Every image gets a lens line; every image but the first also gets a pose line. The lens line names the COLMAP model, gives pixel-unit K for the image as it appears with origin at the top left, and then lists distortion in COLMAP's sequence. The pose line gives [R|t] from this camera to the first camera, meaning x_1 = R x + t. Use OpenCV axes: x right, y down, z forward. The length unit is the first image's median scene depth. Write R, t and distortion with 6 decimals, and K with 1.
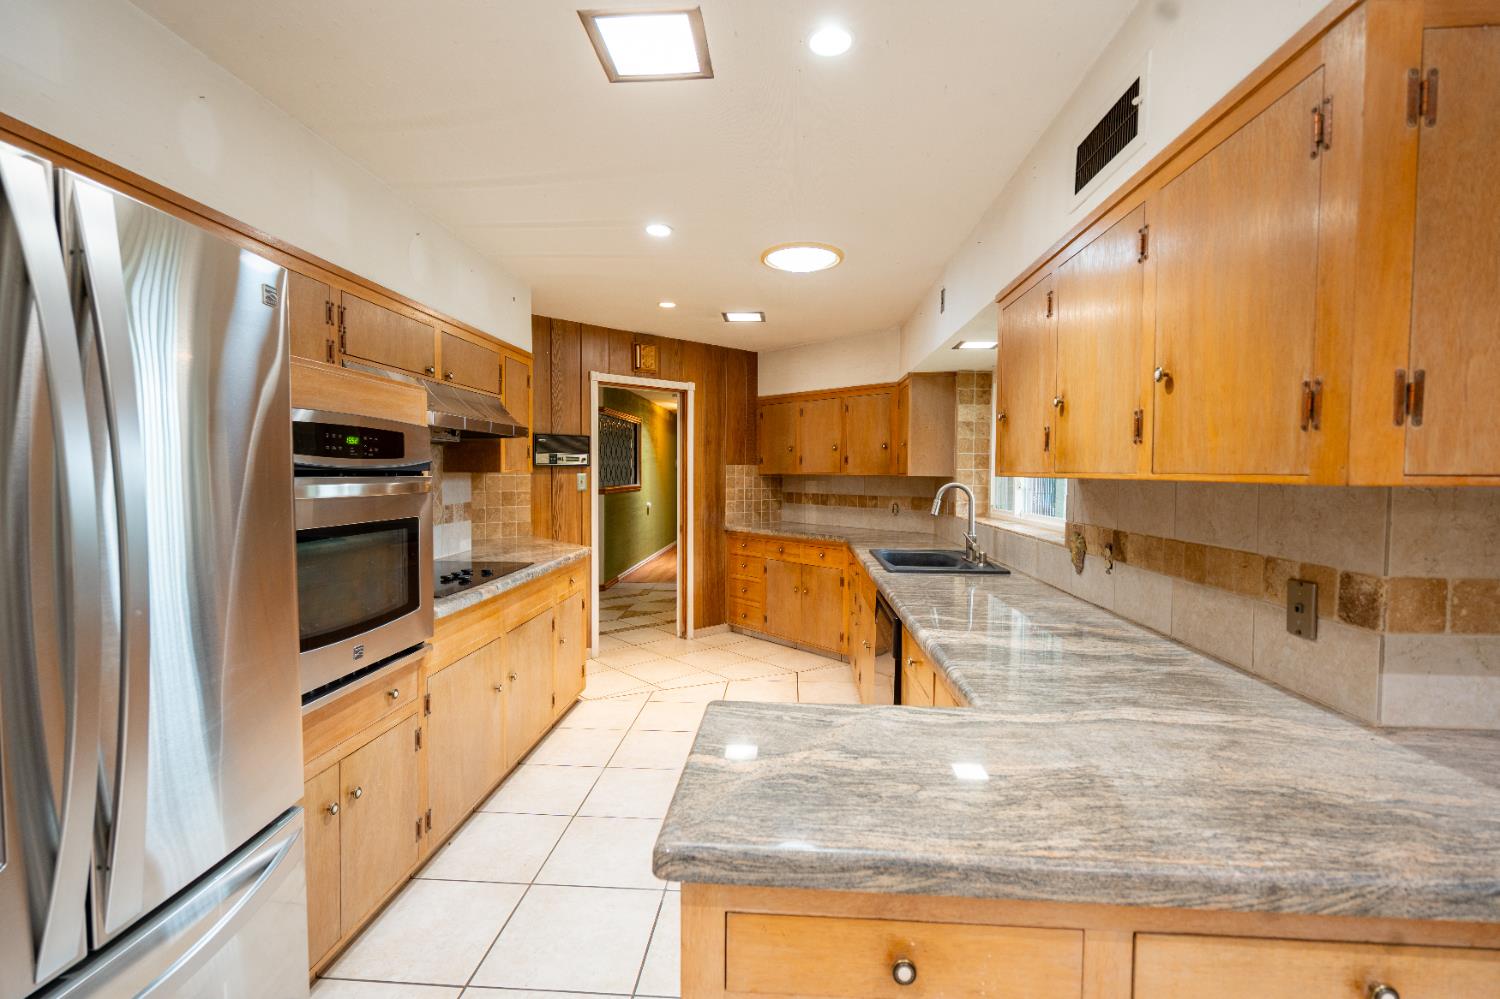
lens RADIAL K [[674.6, 0, 748.1], [0, 674.6, 500.4], [0, 0, 1]] dist [-0.001373, 0.000304]
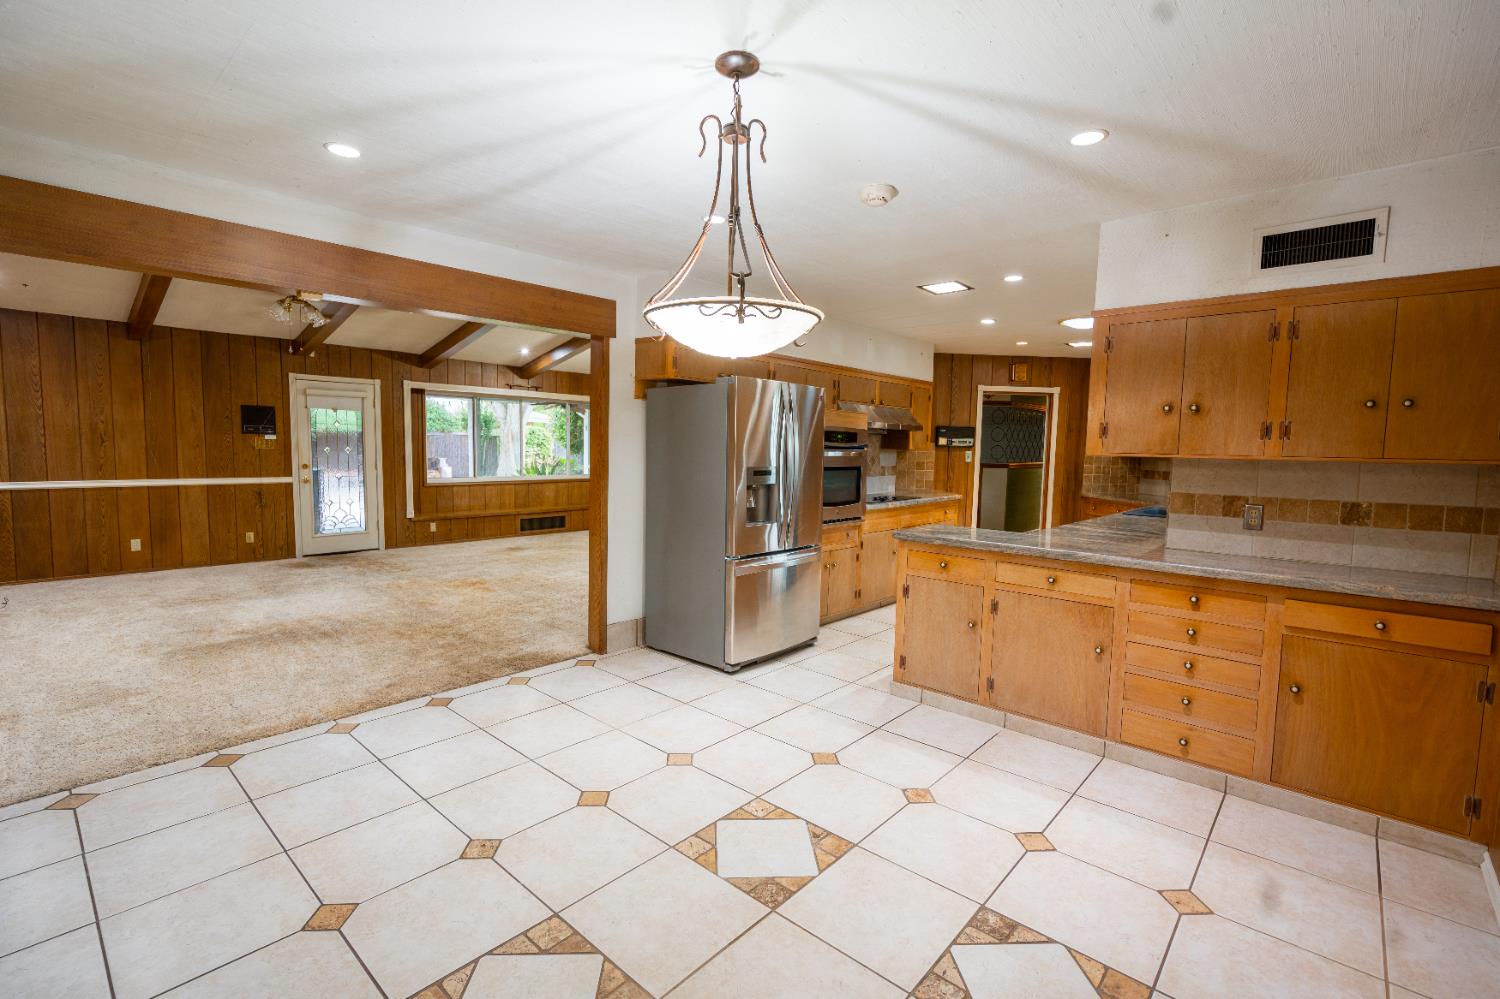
lens RADIAL K [[674.6, 0, 748.1], [0, 674.6, 500.4], [0, 0, 1]] dist [-0.001373, 0.000304]
pose [[0.784500, 0.063158, -0.616904, 0.693509], [-0.044342, 0.997967, 0.045782, 0.052644], [0.618541, -0.008562, 0.785706, -1.161450]]
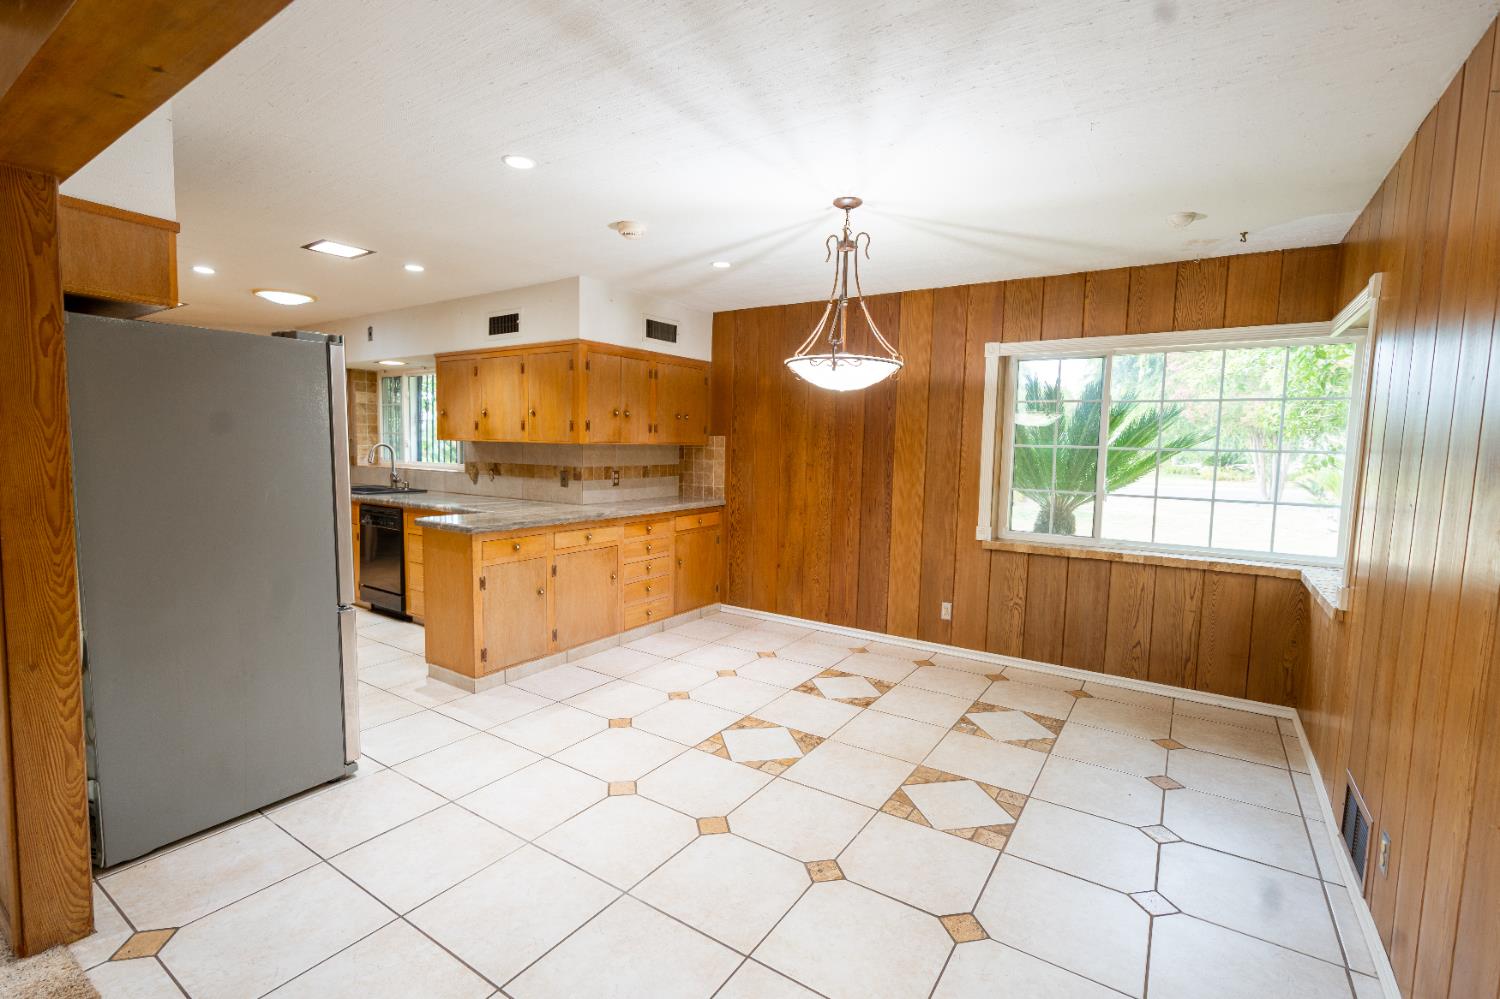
lens RADIAL K [[674.6, 0, 748.1], [0, 674.6, 500.4], [0, 0, 1]] dist [-0.001373, 0.000304]
pose [[0.500818, -0.068555, 0.862834, -1.094456], [0.020008, 0.997509, 0.067642, 0.032173], [-0.865321, -0.016613, 0.500942, -1.002732]]
